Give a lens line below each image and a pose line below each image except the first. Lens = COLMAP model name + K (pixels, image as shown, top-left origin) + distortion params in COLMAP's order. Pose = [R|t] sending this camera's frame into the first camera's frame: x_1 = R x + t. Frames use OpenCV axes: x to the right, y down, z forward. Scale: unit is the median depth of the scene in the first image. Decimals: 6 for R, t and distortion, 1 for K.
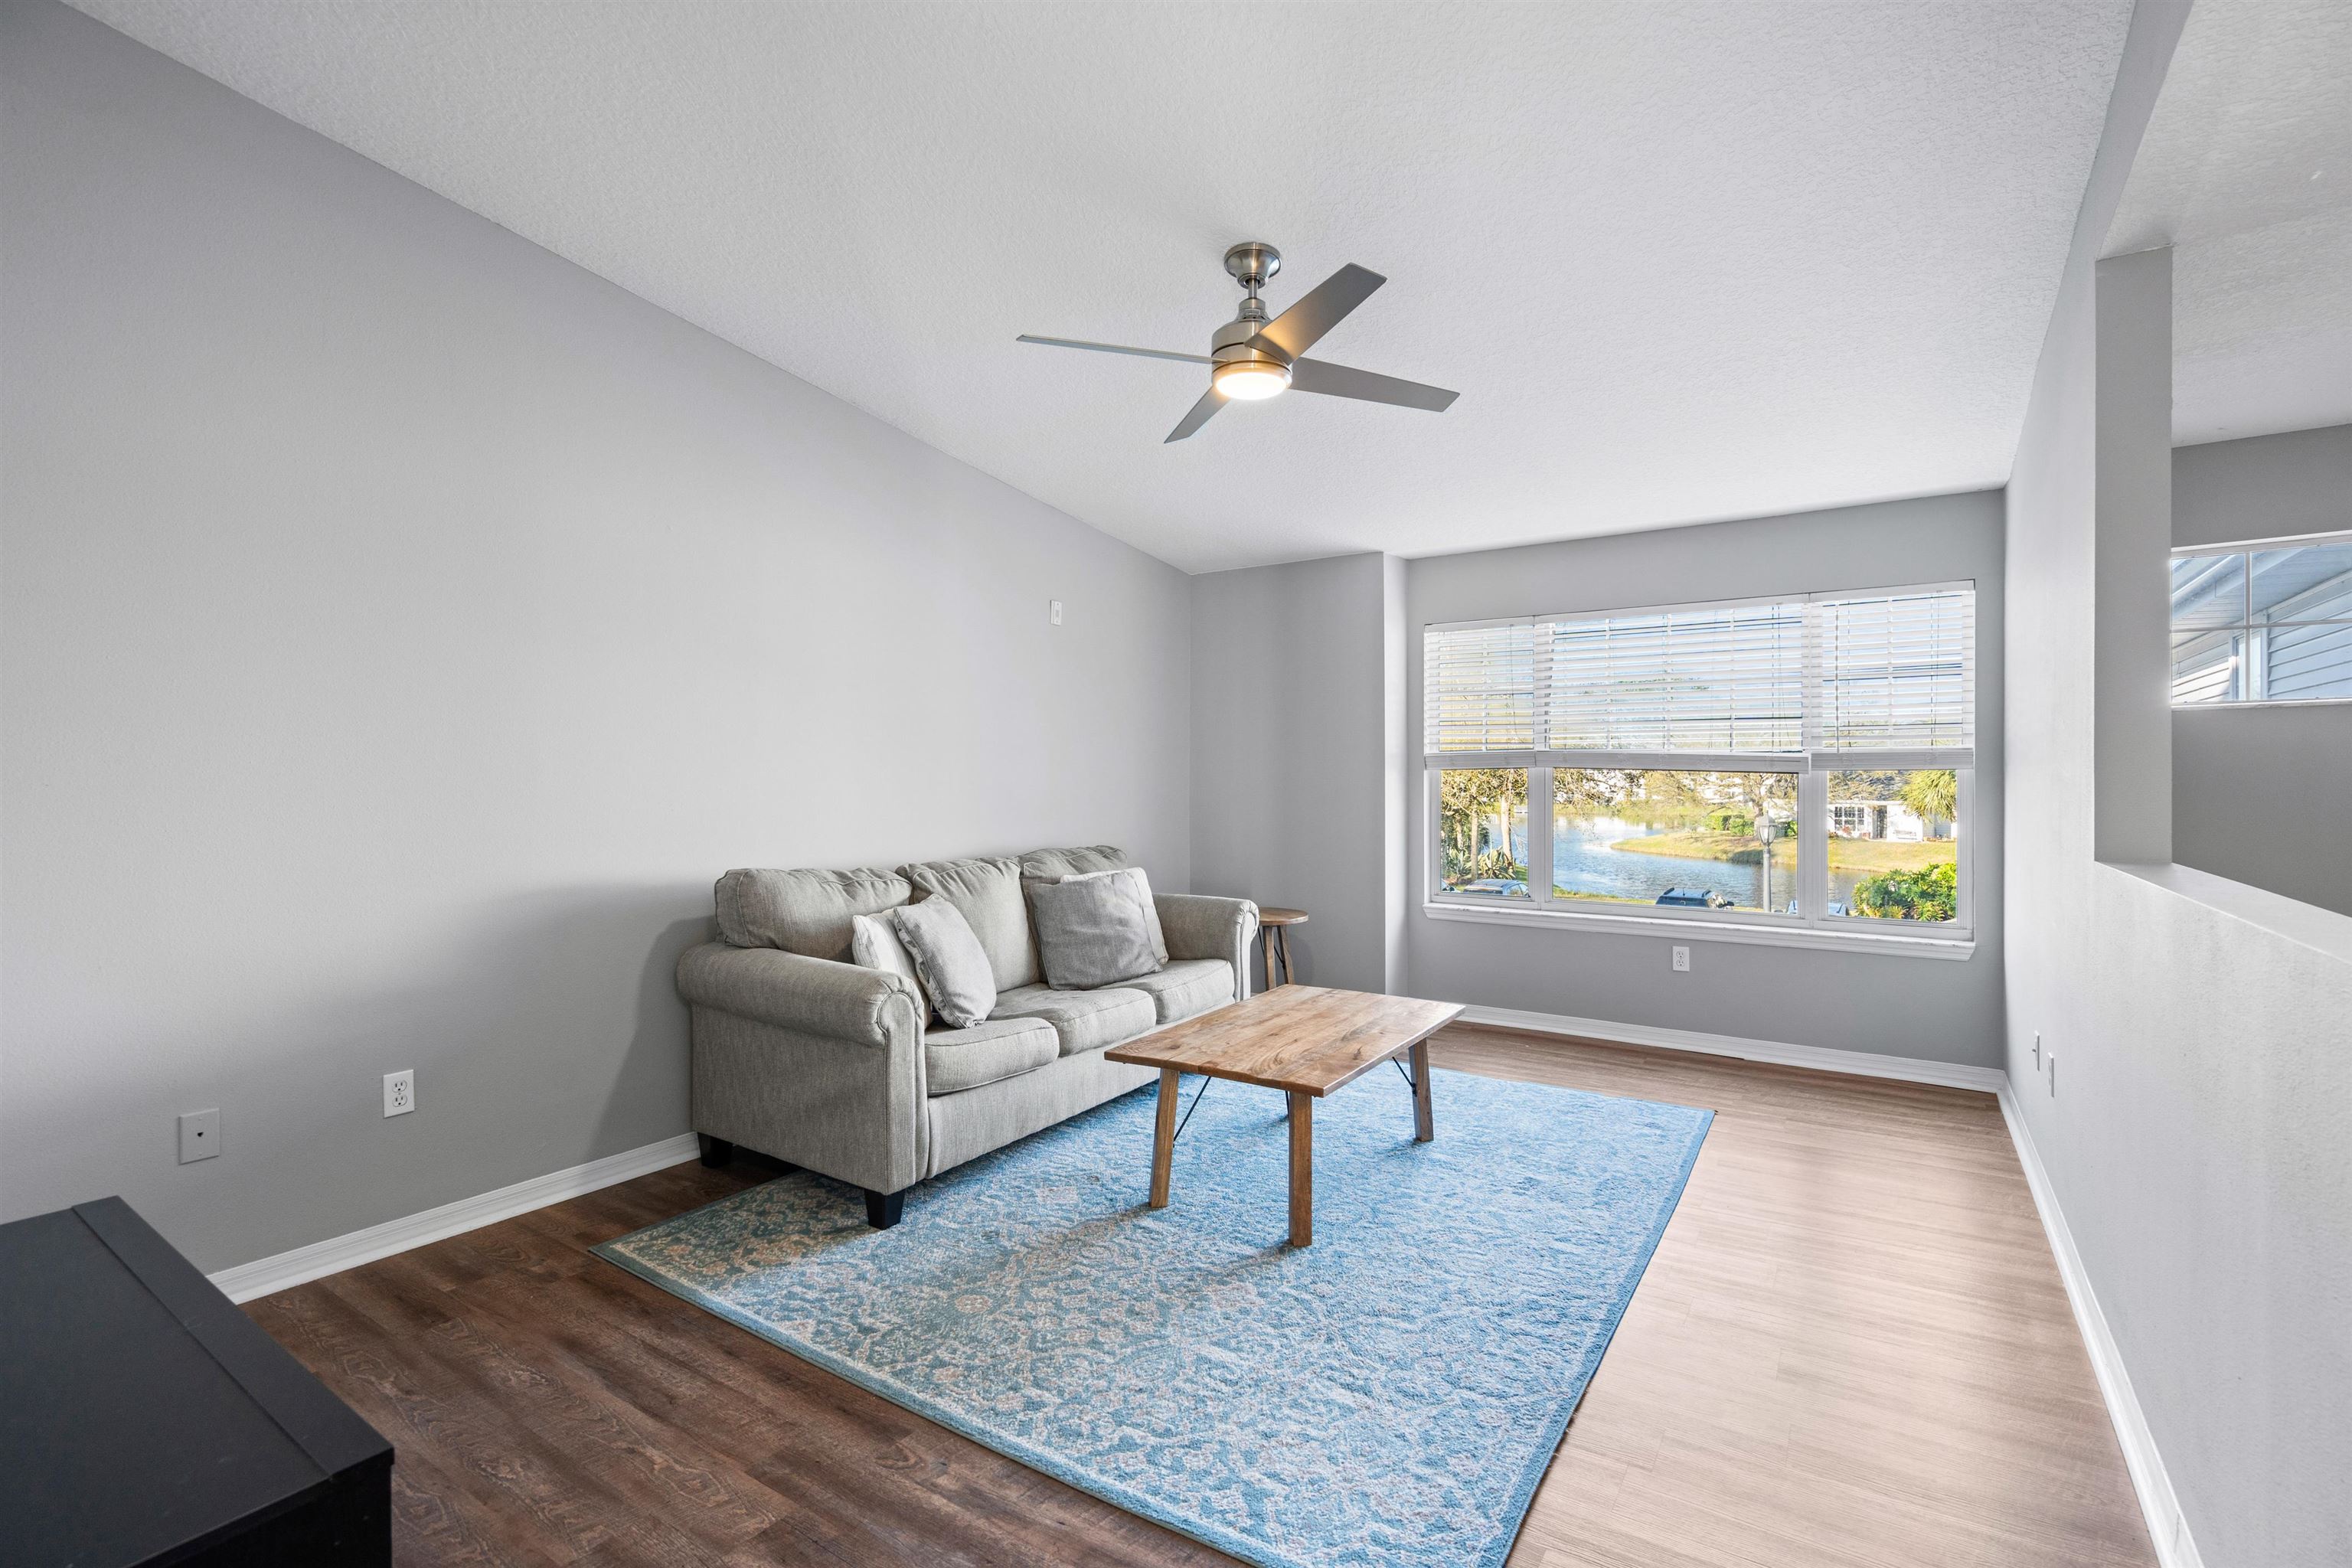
lens RADIAL K [[1041.6, 0, 1176.0], [0, 1041.6, 784.0], [0, 0, 1]] dist [-0.012059, 0.000132]
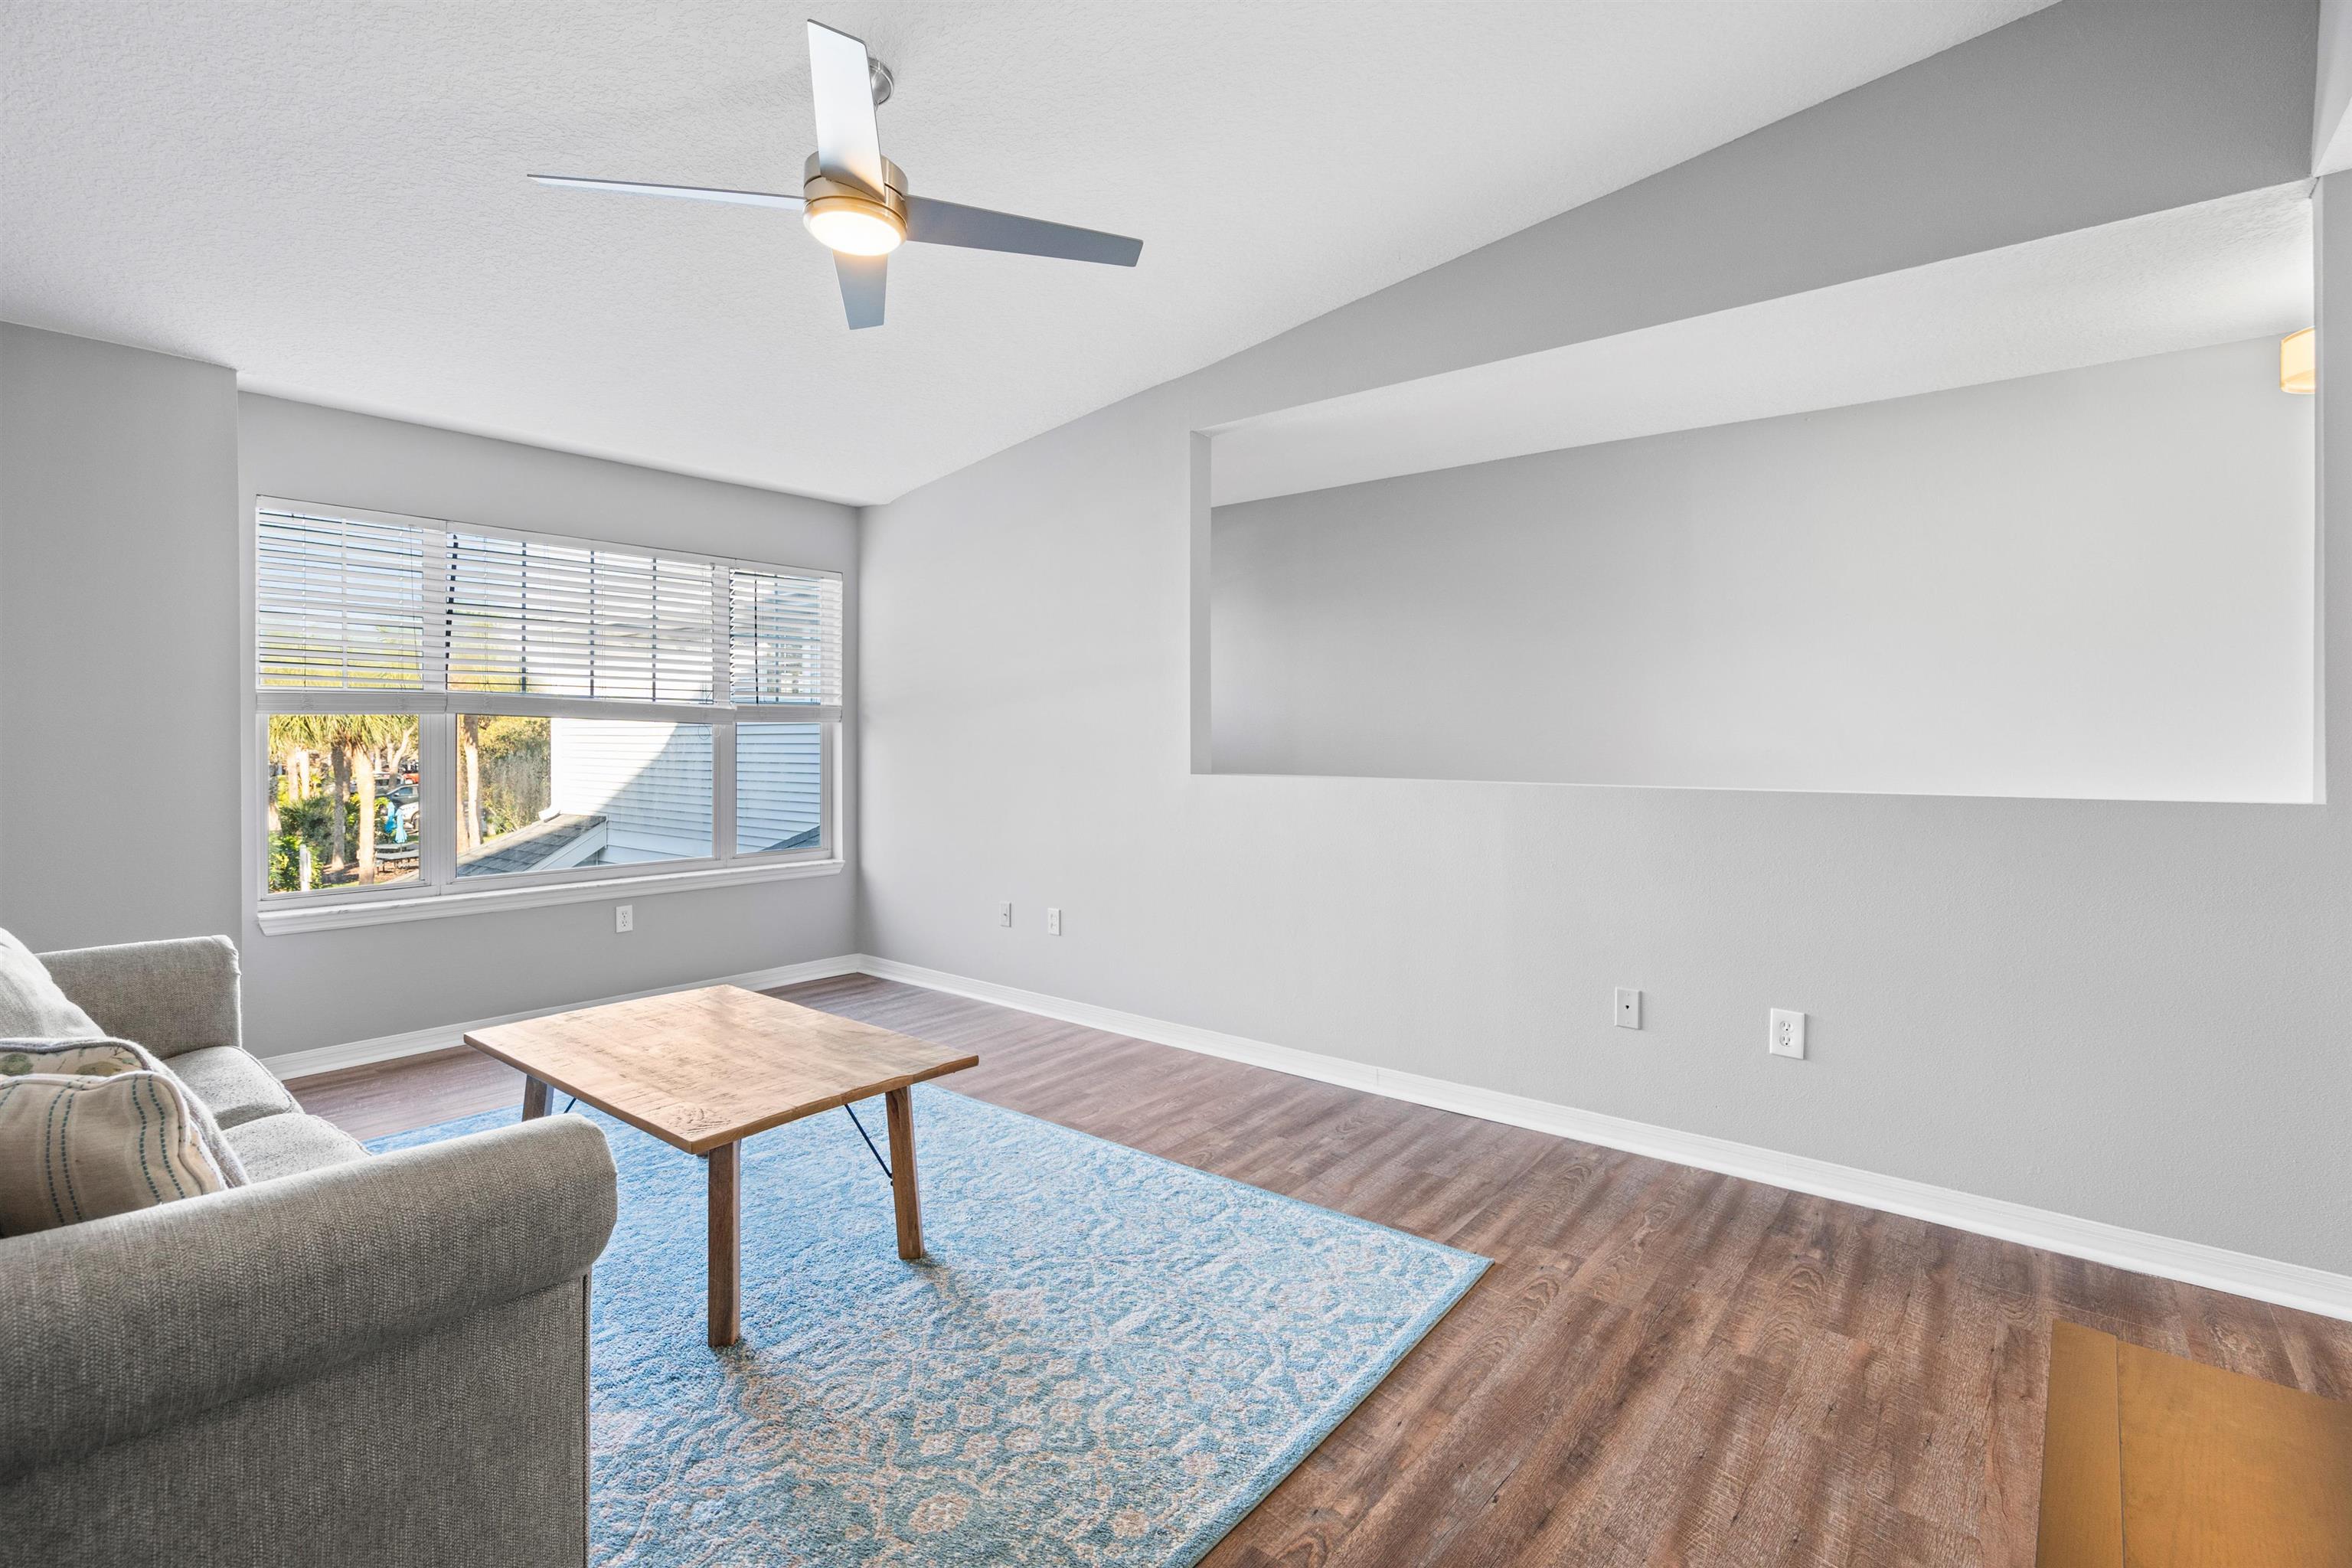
lens RADIAL K [[1073.4, 0, 1177.5], [0, 1073.4, 737.9], [0, 0, 1]] dist [-0.012242, 0.000243]
pose [[0.104316, -0.000722, 0.994544, -0.925124], [0.005862, 0.999983, 0.000111, 0.012217], [-0.994527, 0.005818, 0.104318, 0.845230]]
